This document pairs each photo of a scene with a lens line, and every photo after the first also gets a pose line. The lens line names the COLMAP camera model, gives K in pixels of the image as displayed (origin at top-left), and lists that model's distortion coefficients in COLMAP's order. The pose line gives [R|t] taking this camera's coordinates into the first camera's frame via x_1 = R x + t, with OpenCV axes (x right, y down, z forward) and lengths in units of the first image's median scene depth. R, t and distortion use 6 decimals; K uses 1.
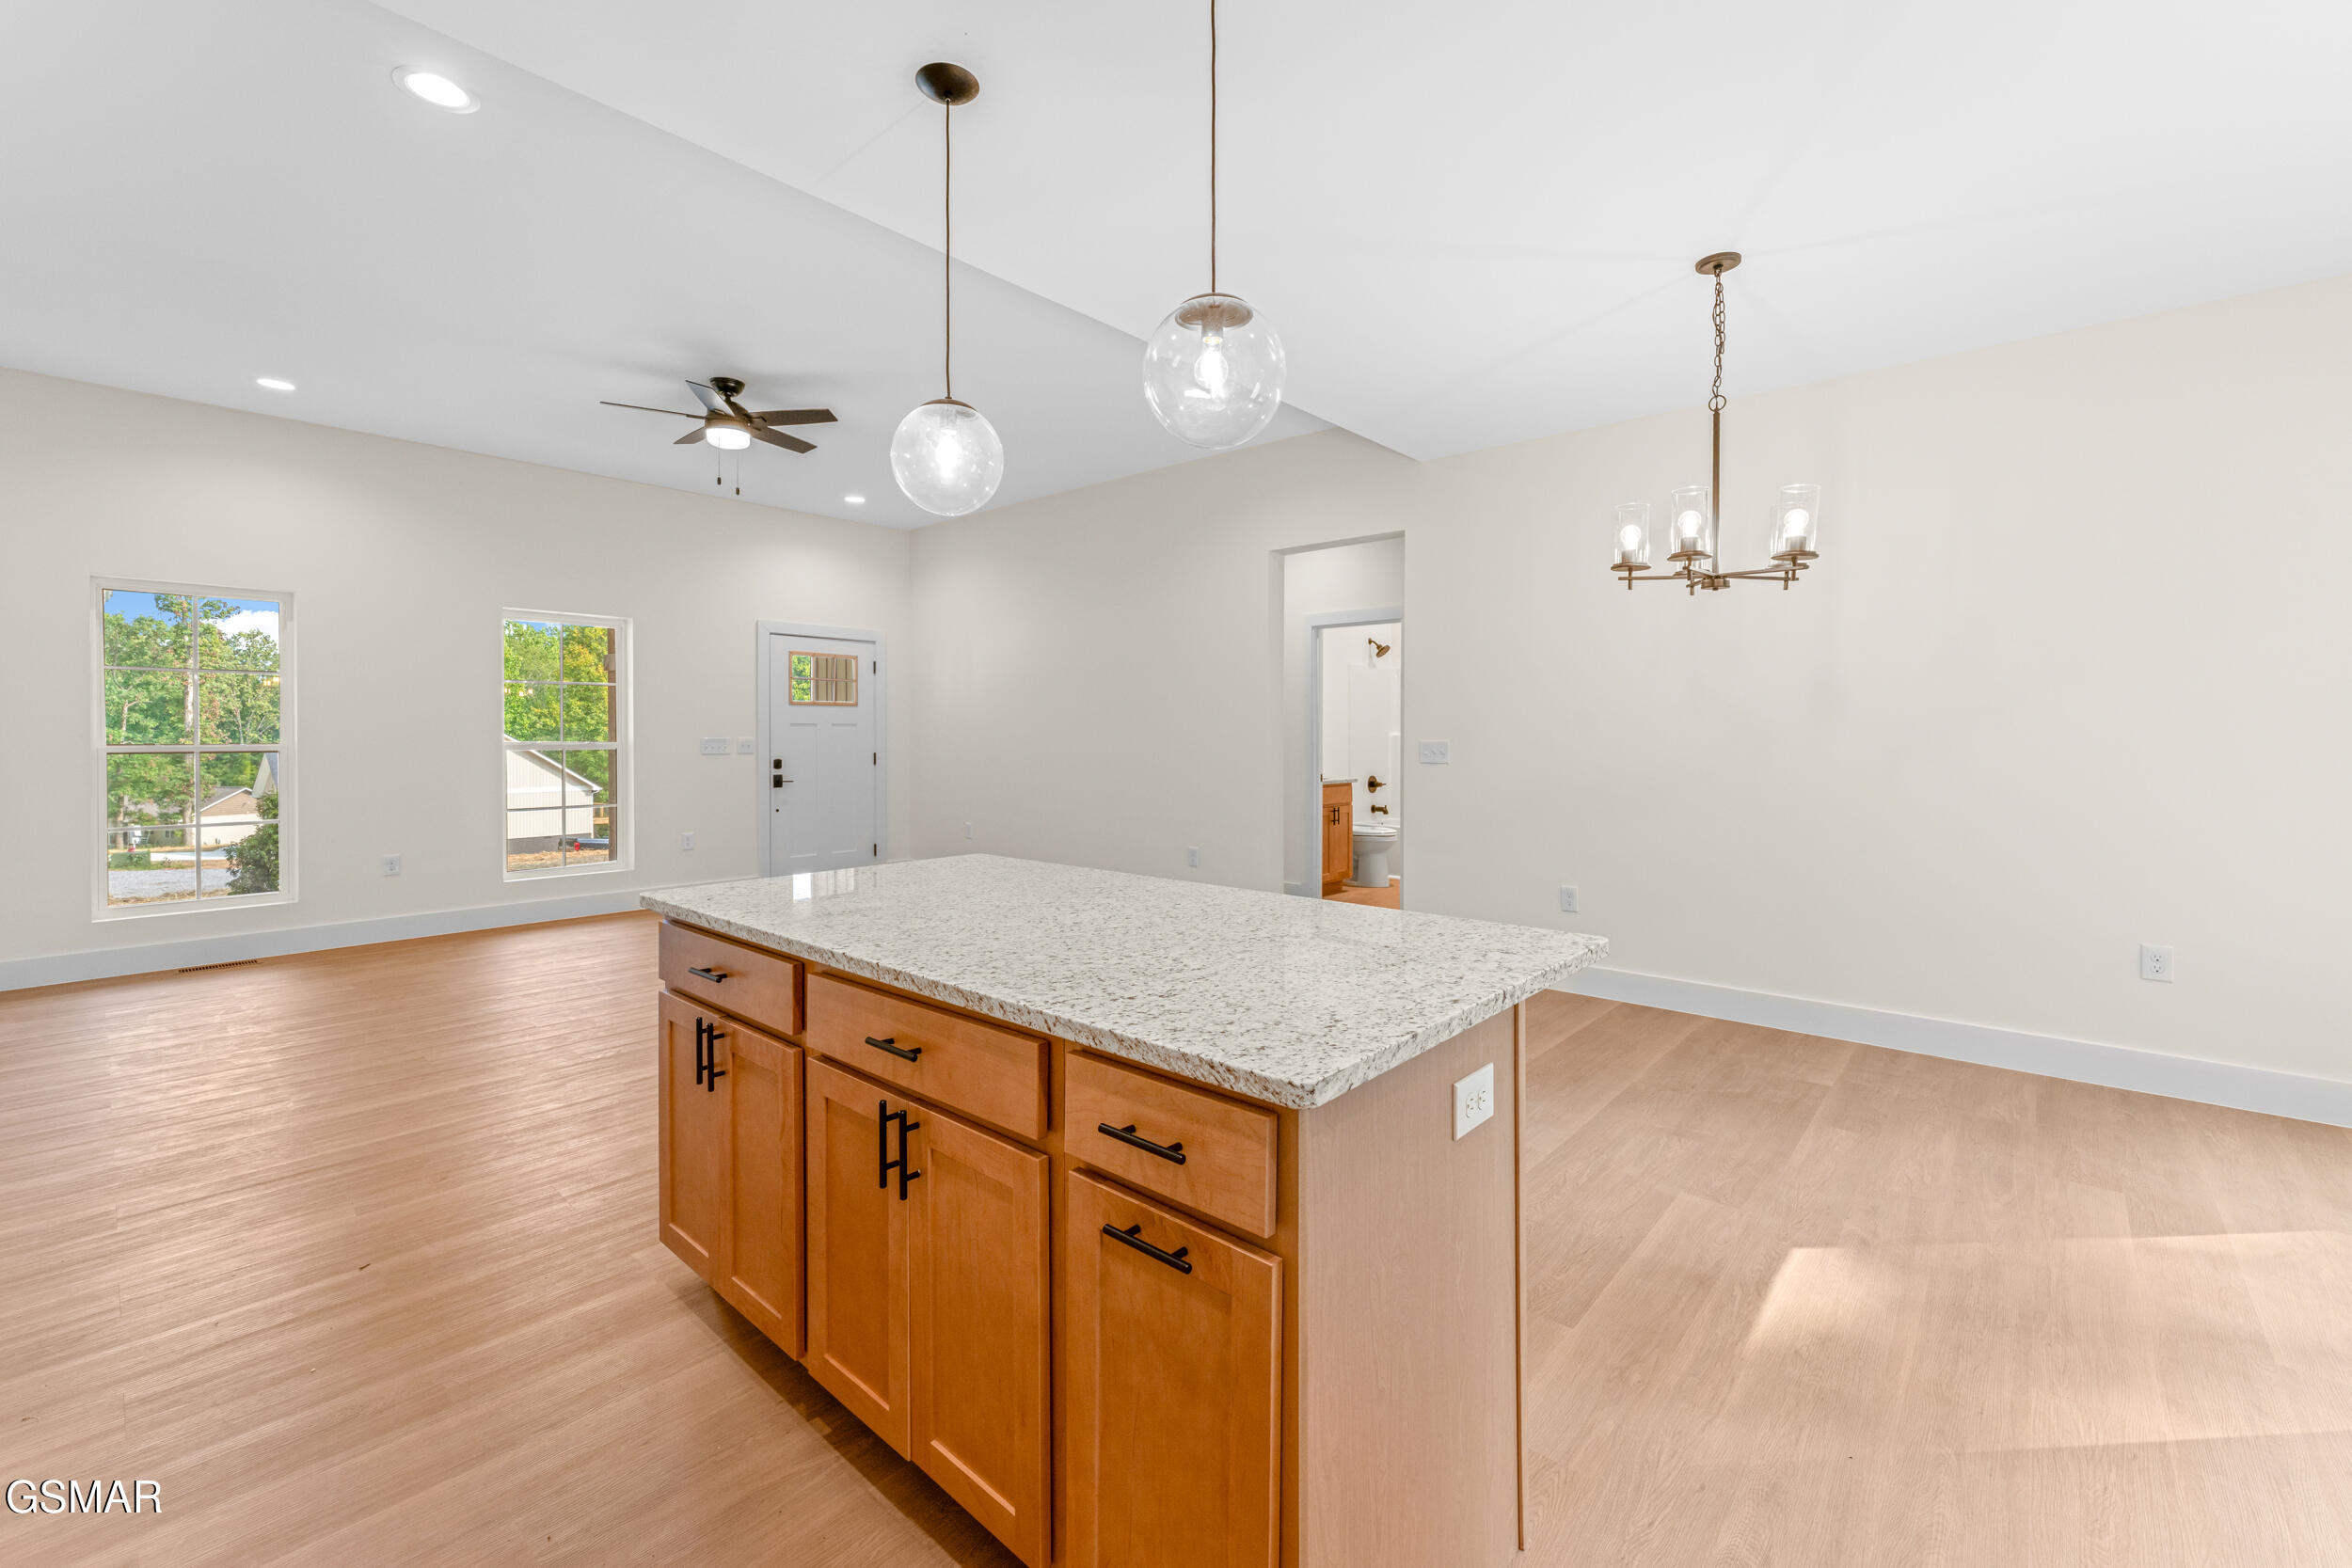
lens RADIAL K [[960.7, 0, 1172.8], [0, 960.7, 757.2], [0, 0, 1]] dist [0.011854, -0.000028]
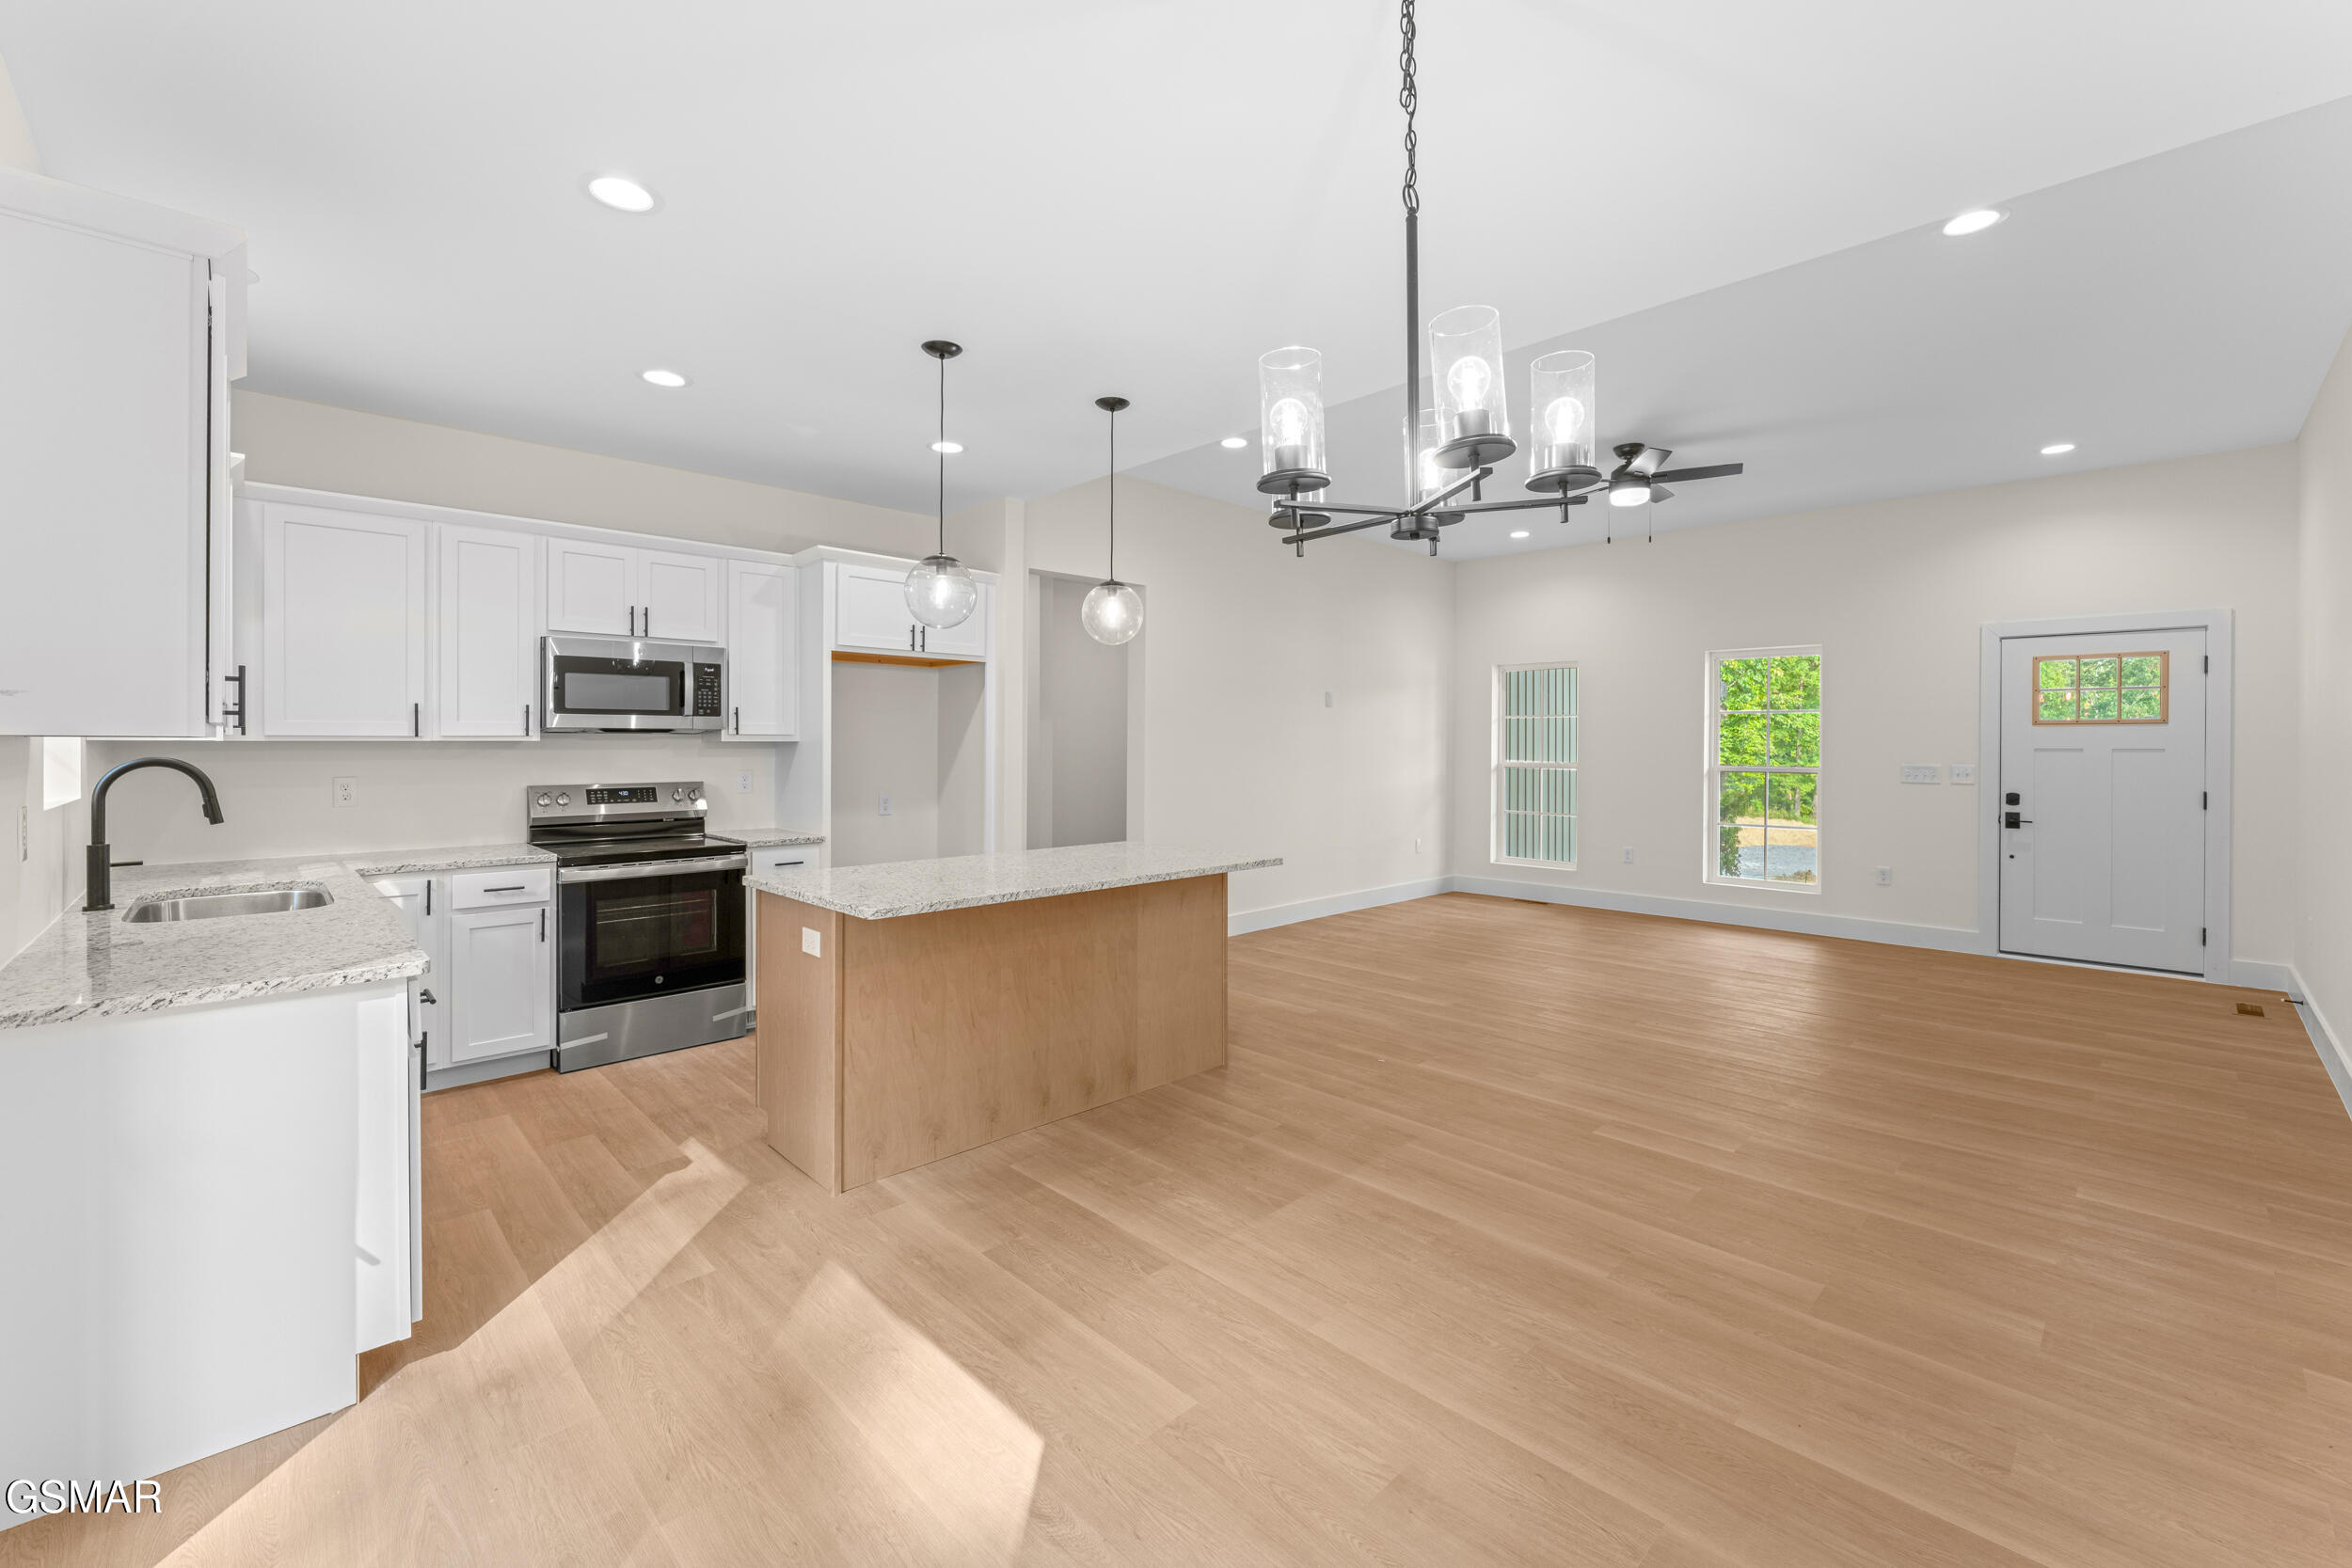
lens RADIAL K [[966.8, 0, 1169.2], [0, 966.8, 746.4], [0, 0, 1]] dist [-0.005262, 0.000112]
pose [[-0.075438, 0.001587, -0.997149, 0.669716], [-0.029998, 0.999543, 0.003861, -0.028320], [0.996699, 0.030204, -0.075355, 0.540501]]
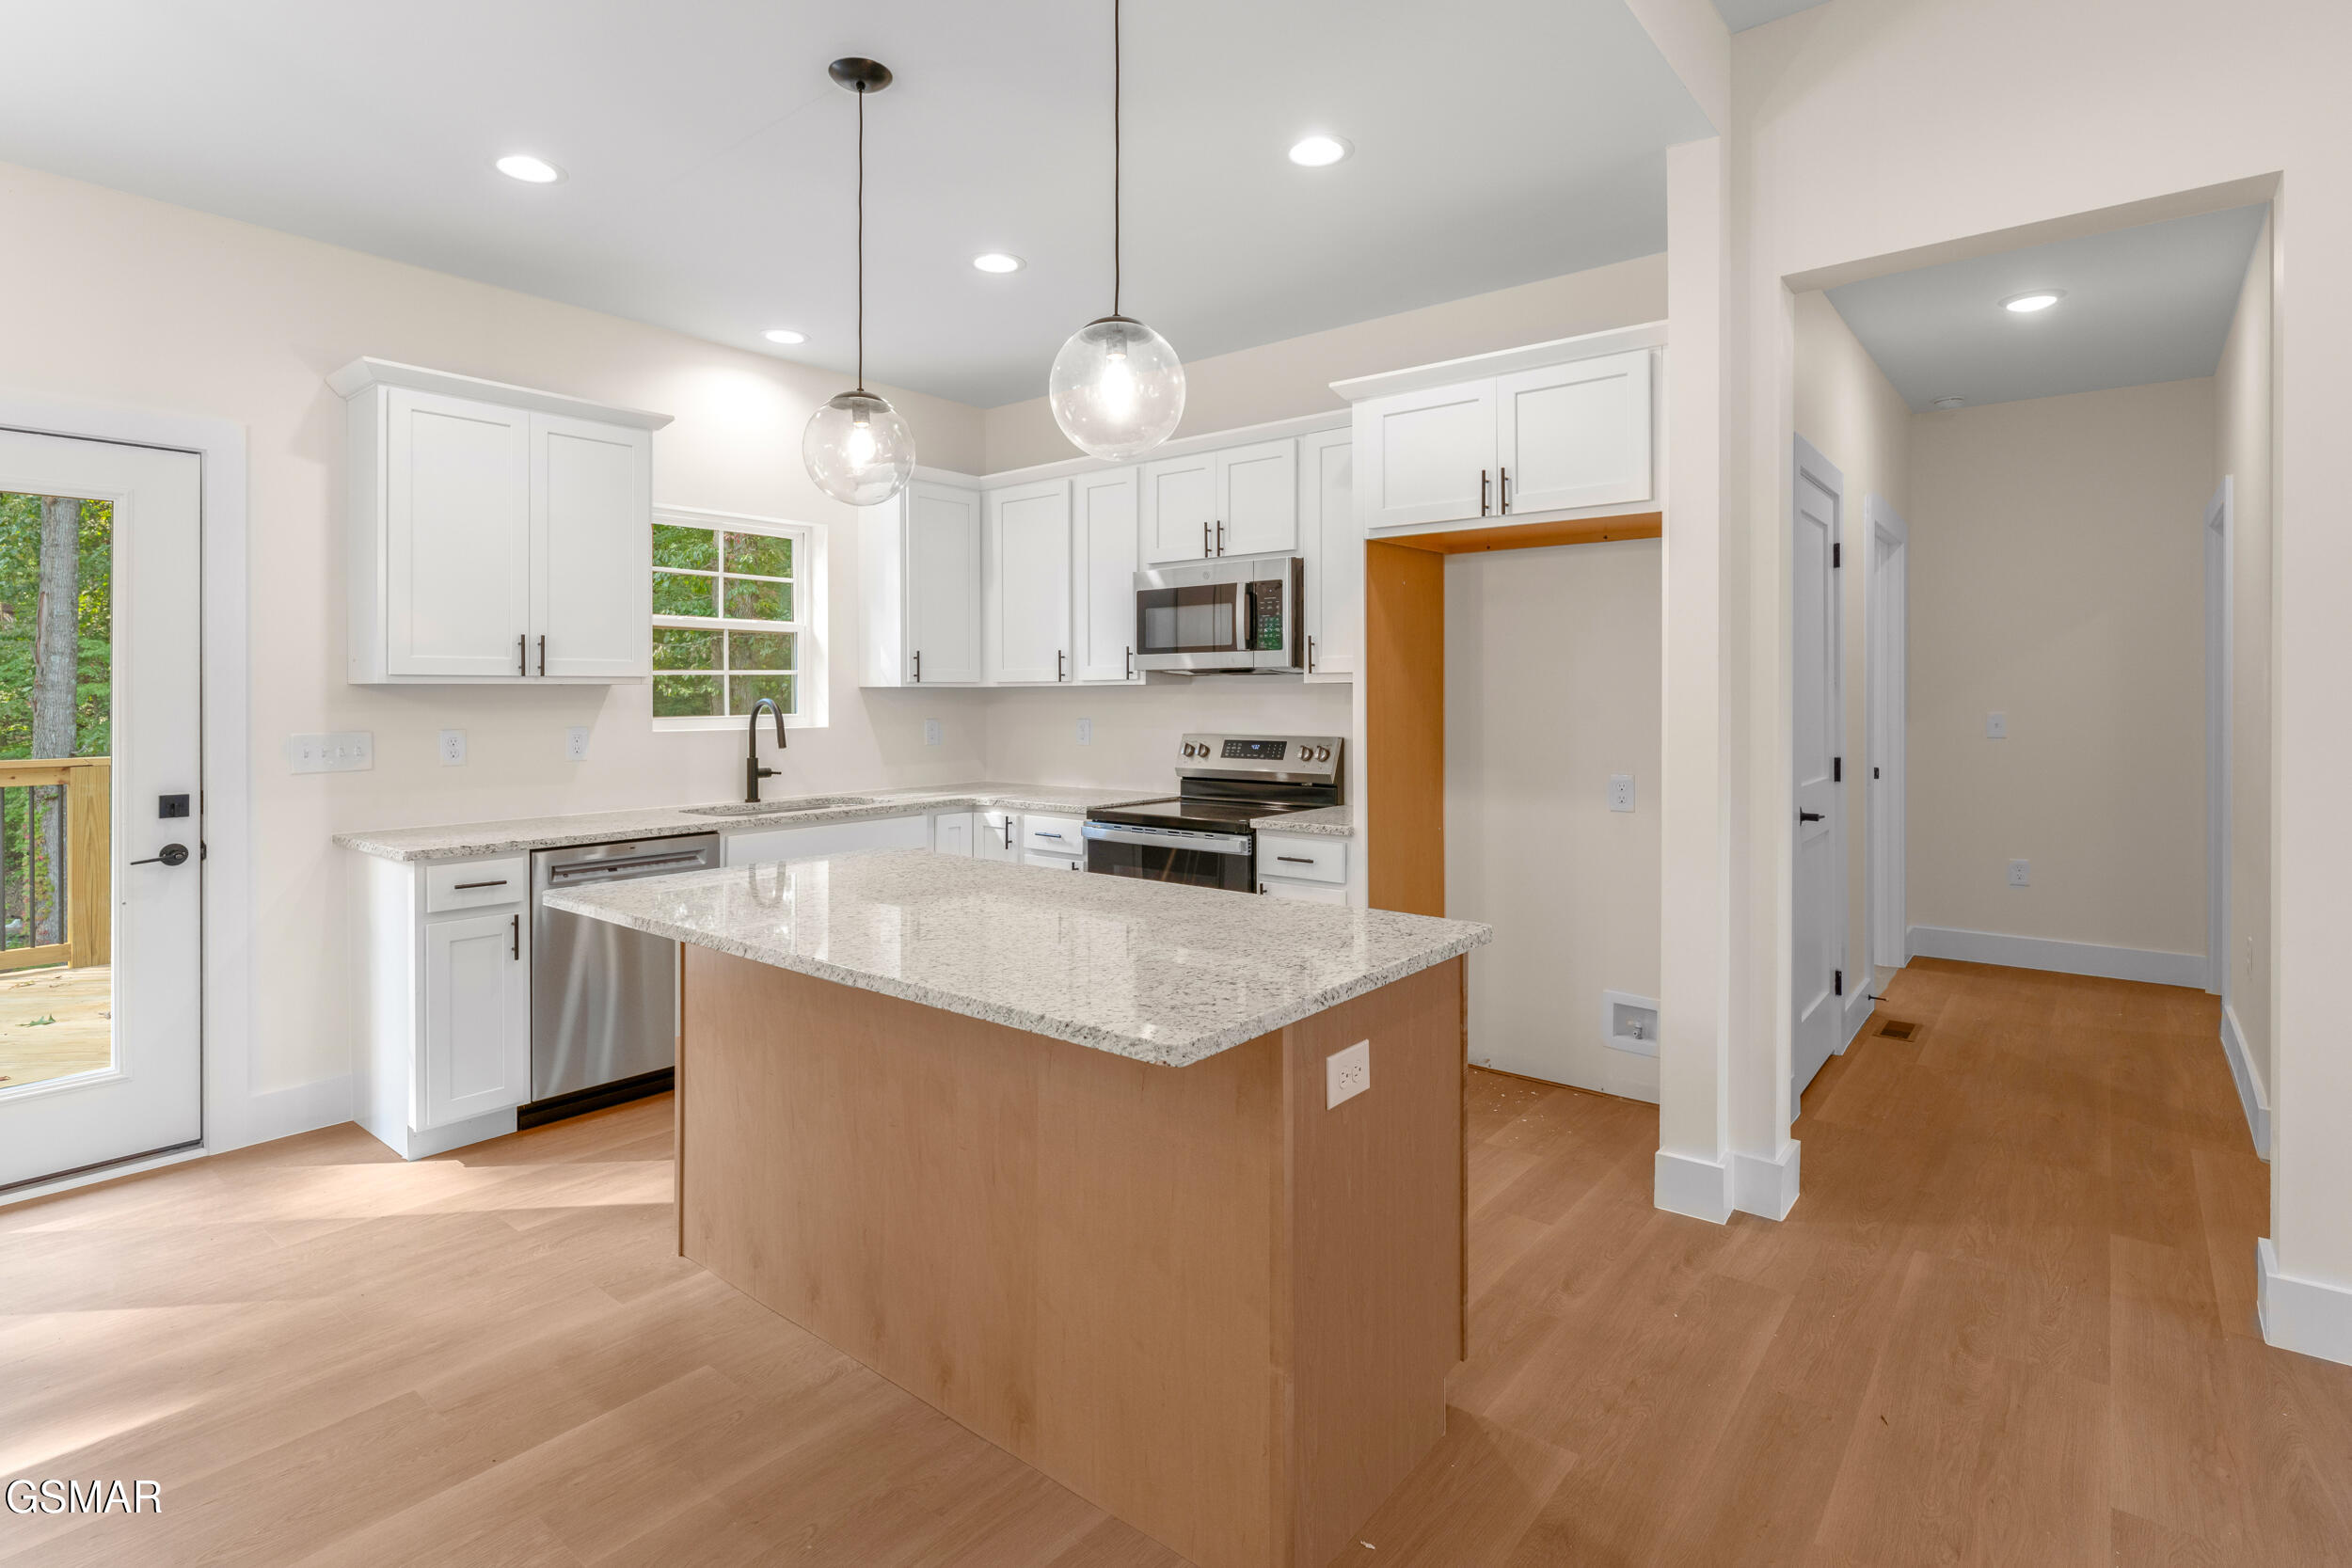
lens RADIAL K [[1144.5, 0, 1177.0], [0, 1144.5, 692.1], [0, 0, 1]] dist [0.000051, -0.000843]
pose [[-0.998793, 0.003423, -0.049005, -0.097349], [0.002102, 0.999634, 0.026983, -0.032366], [0.049079, 0.026847, -0.998434, 0.851465]]
